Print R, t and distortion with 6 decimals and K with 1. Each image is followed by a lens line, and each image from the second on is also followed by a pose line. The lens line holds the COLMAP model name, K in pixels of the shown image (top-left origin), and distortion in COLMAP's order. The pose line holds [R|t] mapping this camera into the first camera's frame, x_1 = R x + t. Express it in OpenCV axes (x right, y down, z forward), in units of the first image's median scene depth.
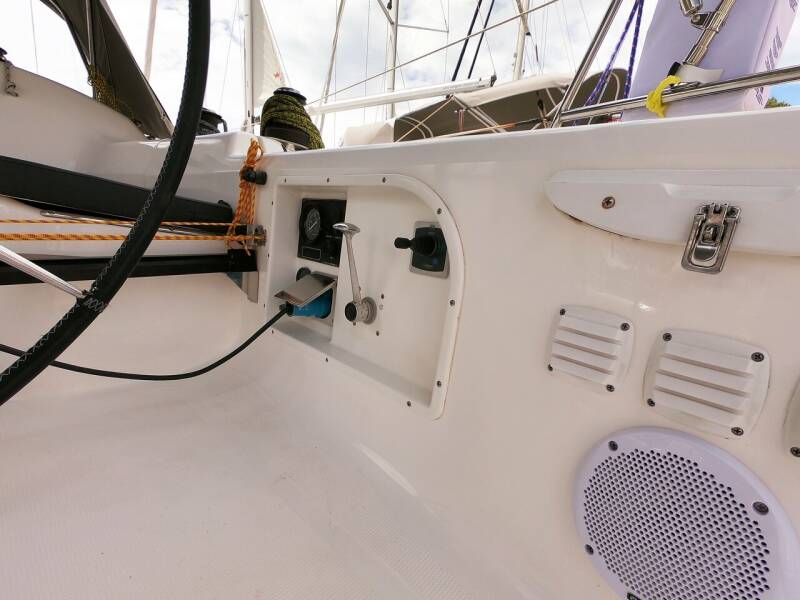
lens RADIAL K [[415.8, 0, 400.0], [0, 415.8, 300.0], [0, 0, 1]] dist [0.026362, 0.000109]
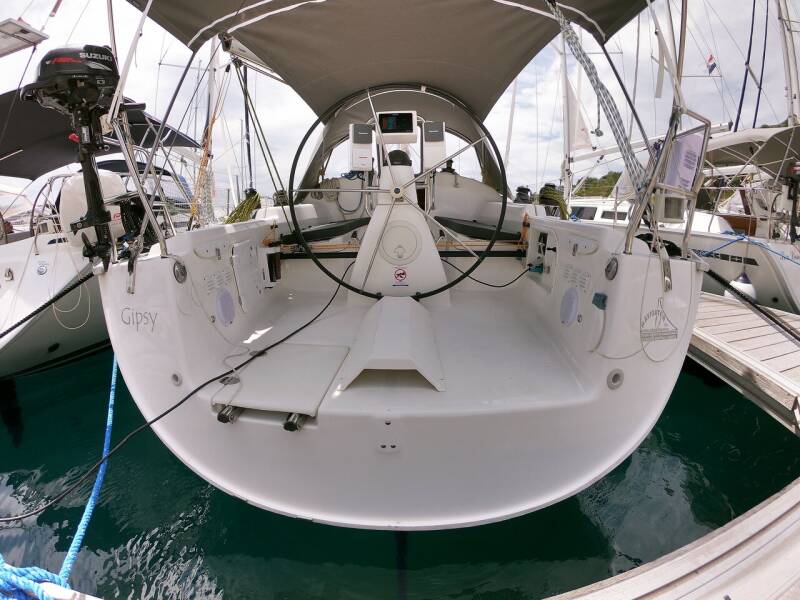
lens RADIAL K [[415.8, 0, 400.0], [0, 415.8, 300.0], [0, 0, 1]] dist [0.026362, 0.000109]
pose [[0.721710, 0.114724, -0.682622, 1.043397], [-0.104012, 0.992946, 0.056911, 0.153292], [0.684337, 0.029928, 0.728552, -1.687436]]
